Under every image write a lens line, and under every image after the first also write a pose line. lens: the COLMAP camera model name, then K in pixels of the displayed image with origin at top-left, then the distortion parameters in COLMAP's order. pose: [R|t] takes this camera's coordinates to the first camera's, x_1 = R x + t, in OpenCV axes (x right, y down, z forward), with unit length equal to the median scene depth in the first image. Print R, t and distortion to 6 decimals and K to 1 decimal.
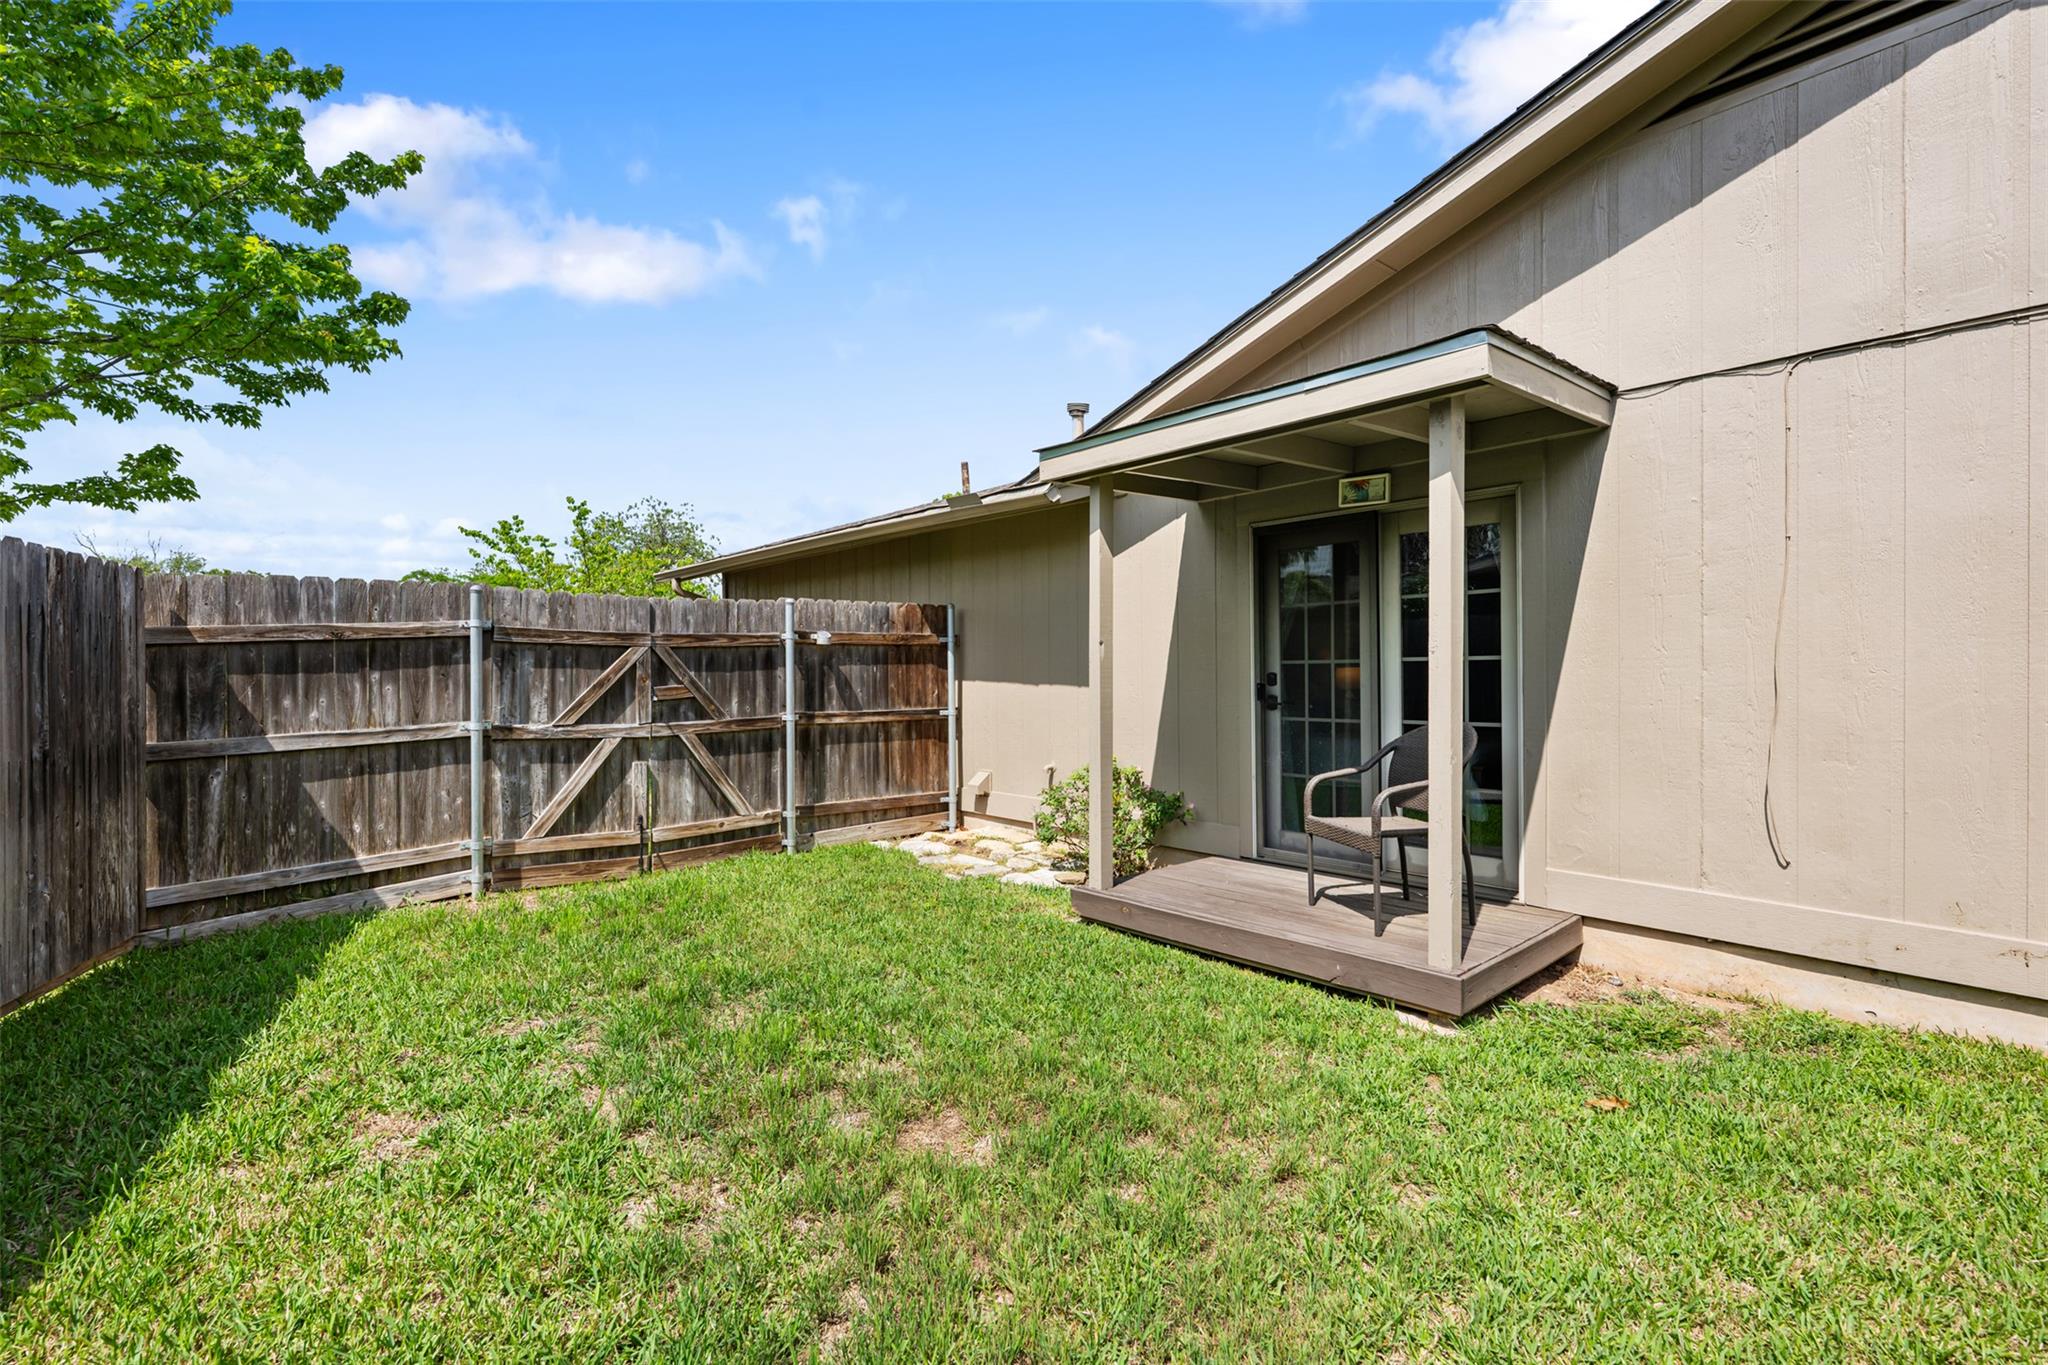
lens RADIAL K [[945.7, 0, 1028.3], [0, 945.7, 688.2], [0, 0, 1]] dist [0.016797, -0.000723]
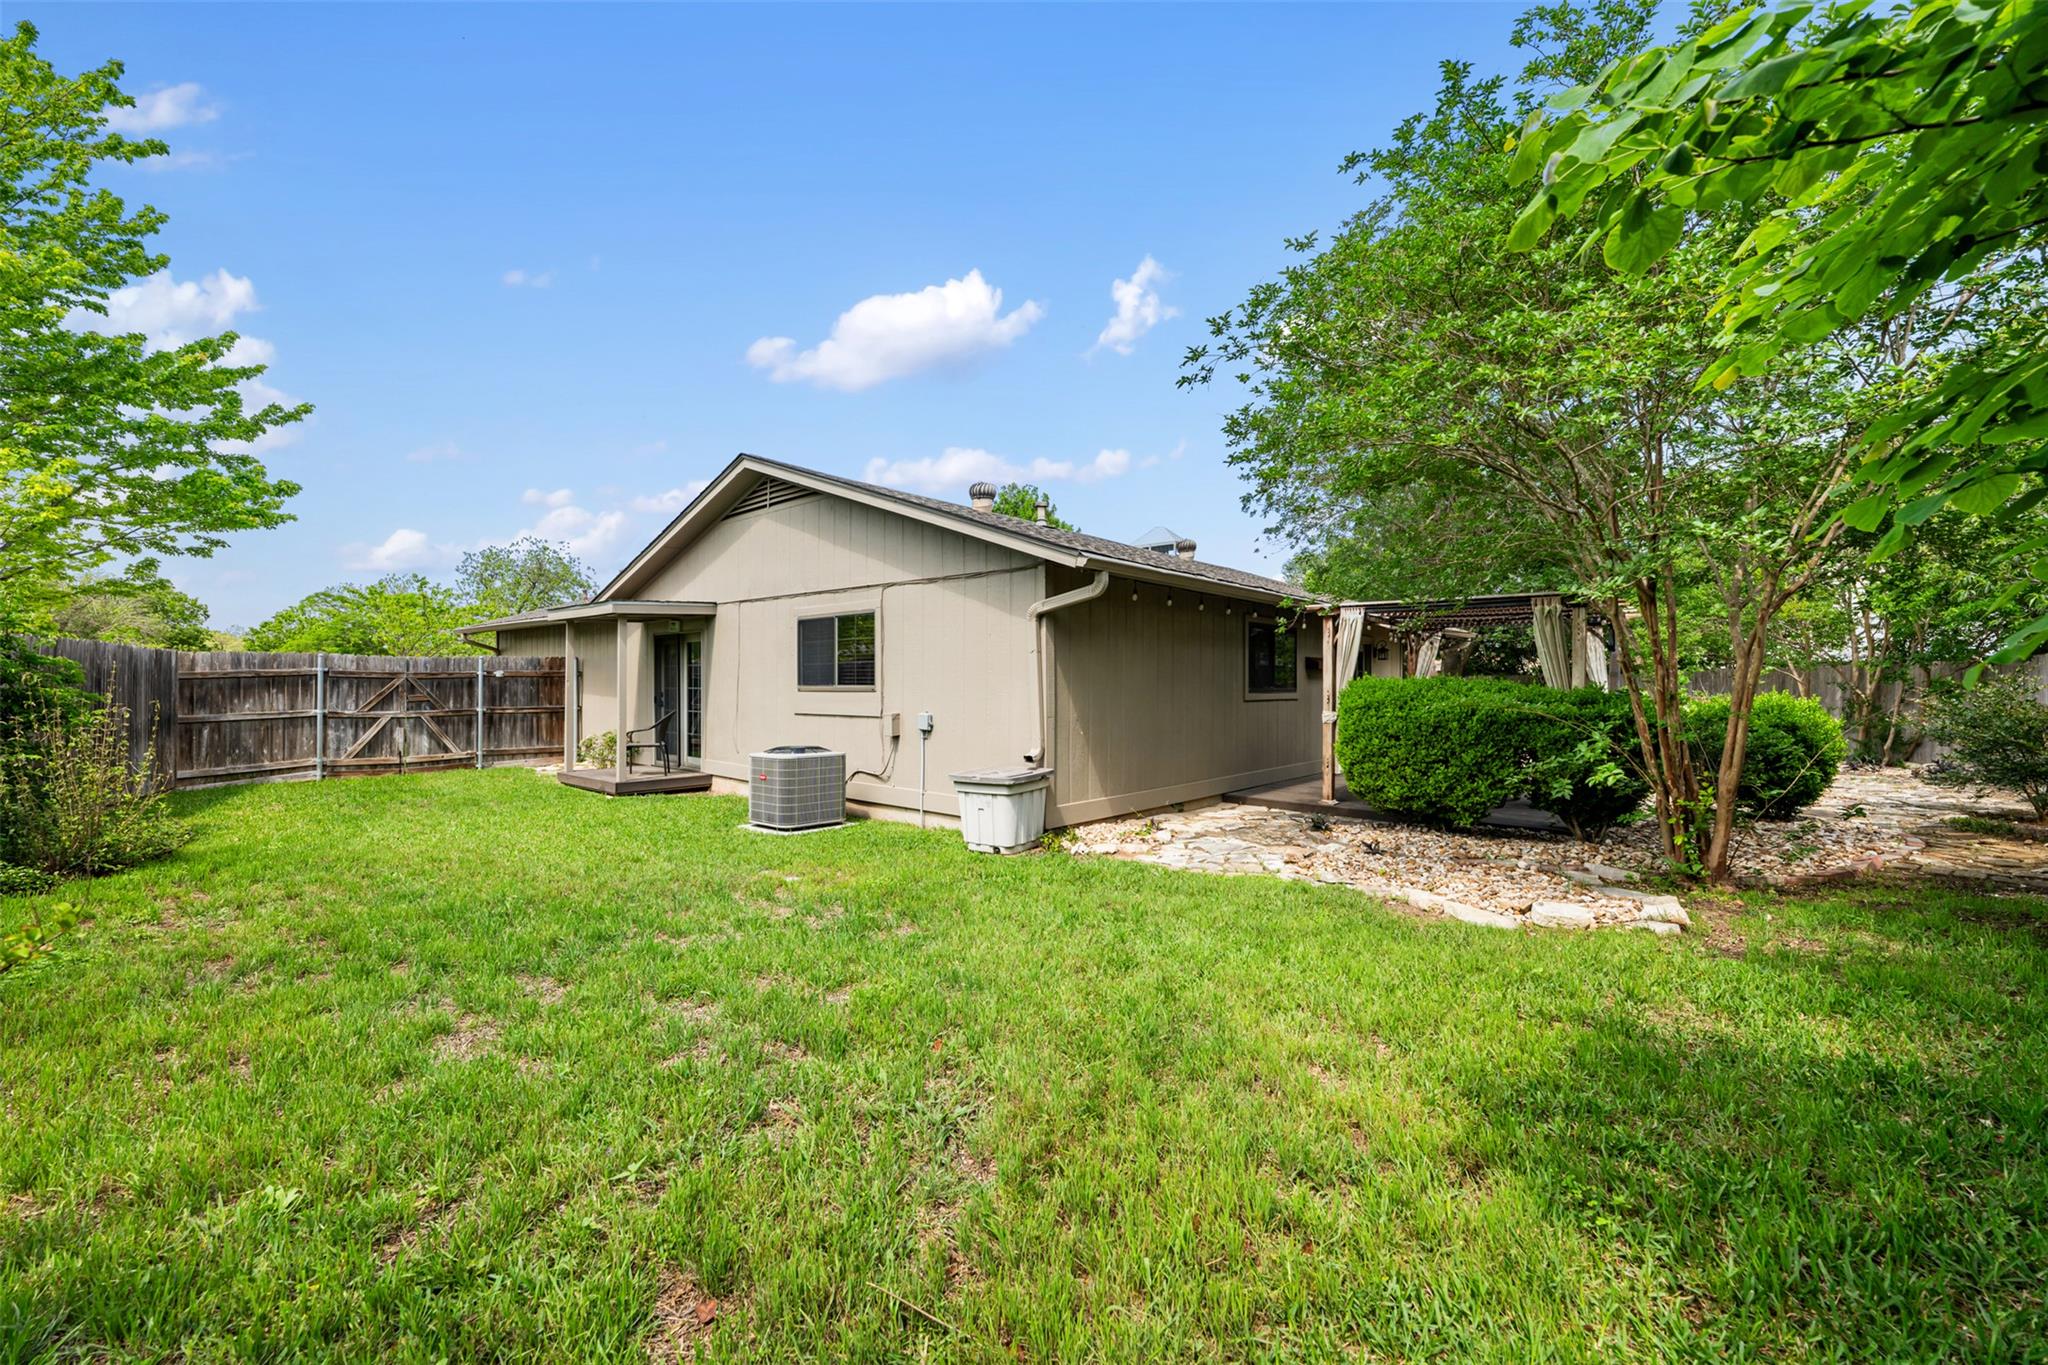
lens RADIAL K [[811.1, 0, 1022.4], [0, 811.1, 679.5], [0, 0, 1]] dist [-0.000378, 0.000535]
pose [[0.989626, 0.009626, 0.143344, 0.821045], [-0.006743, 0.999765, -0.020582, -0.009850], [-0.143509, 0.019402, 0.989459, -1.198190]]
